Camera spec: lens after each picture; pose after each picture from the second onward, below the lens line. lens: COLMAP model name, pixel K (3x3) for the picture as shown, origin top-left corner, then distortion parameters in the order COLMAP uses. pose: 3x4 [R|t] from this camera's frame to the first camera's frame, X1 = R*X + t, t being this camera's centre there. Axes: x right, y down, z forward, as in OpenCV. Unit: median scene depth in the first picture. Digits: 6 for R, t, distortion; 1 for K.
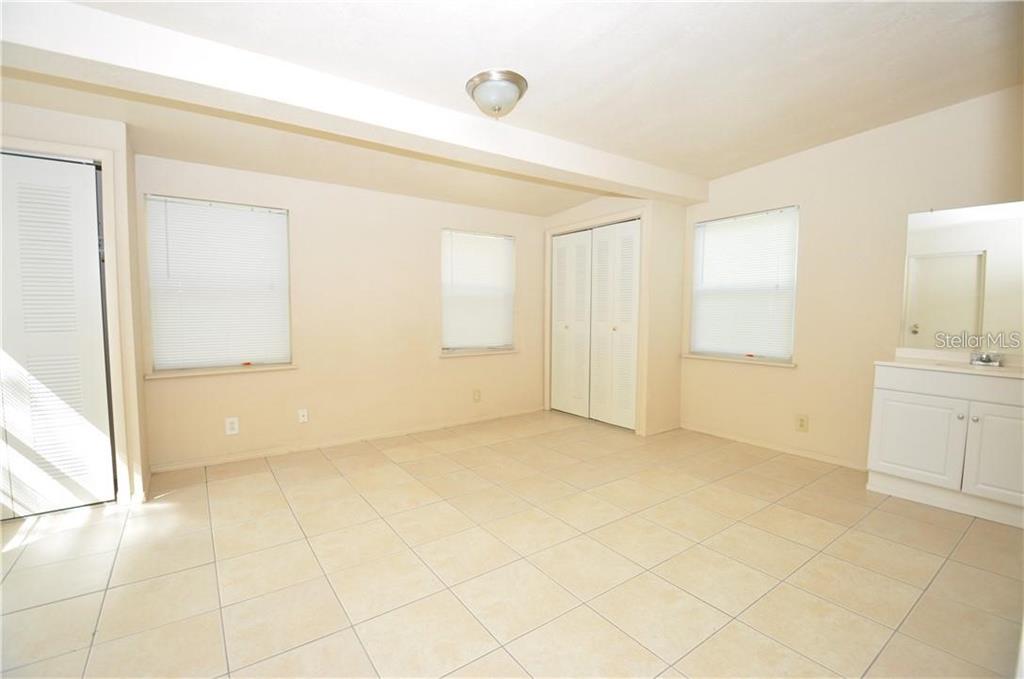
lens RADIAL K [[452.9, 0, 512.0], [0, 452.9, 339.5], [0, 0, 1]] dist [-0.019922, -0.000193]
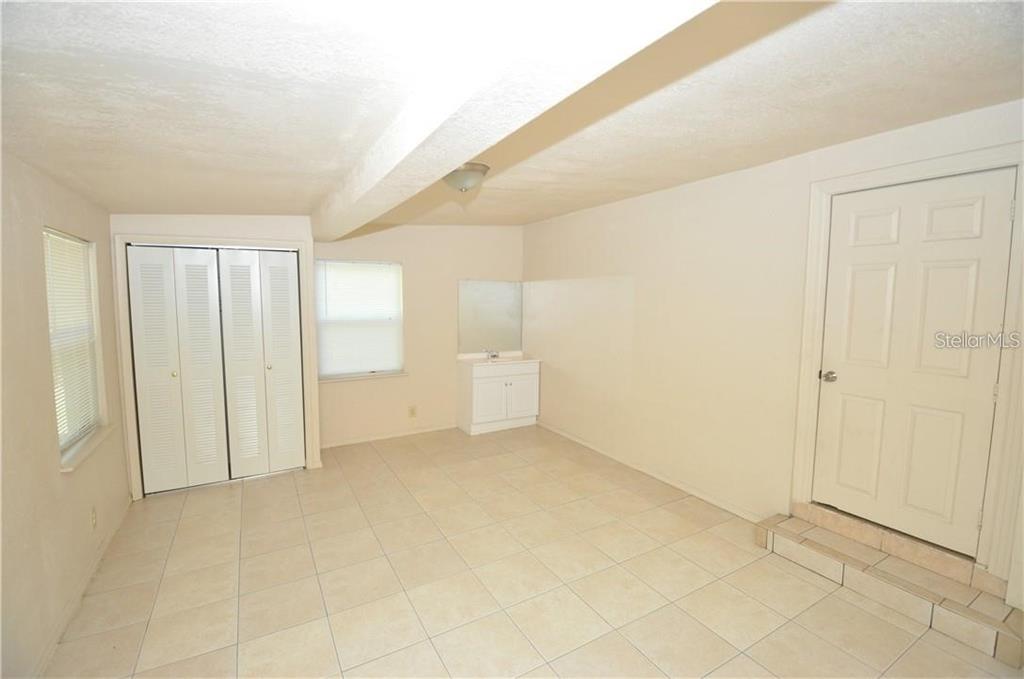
lens RADIAL K [[452.9, 0, 512.0], [0, 452.9, 339.5], [0, 0, 1]] dist [-0.019922, -0.000193]
pose [[0.089831, -0.106611, 0.990235, -0.751608], [0.064363, 0.992797, 0.101048, -0.172976], [-0.993875, 0.054657, 0.096046, 0.521238]]
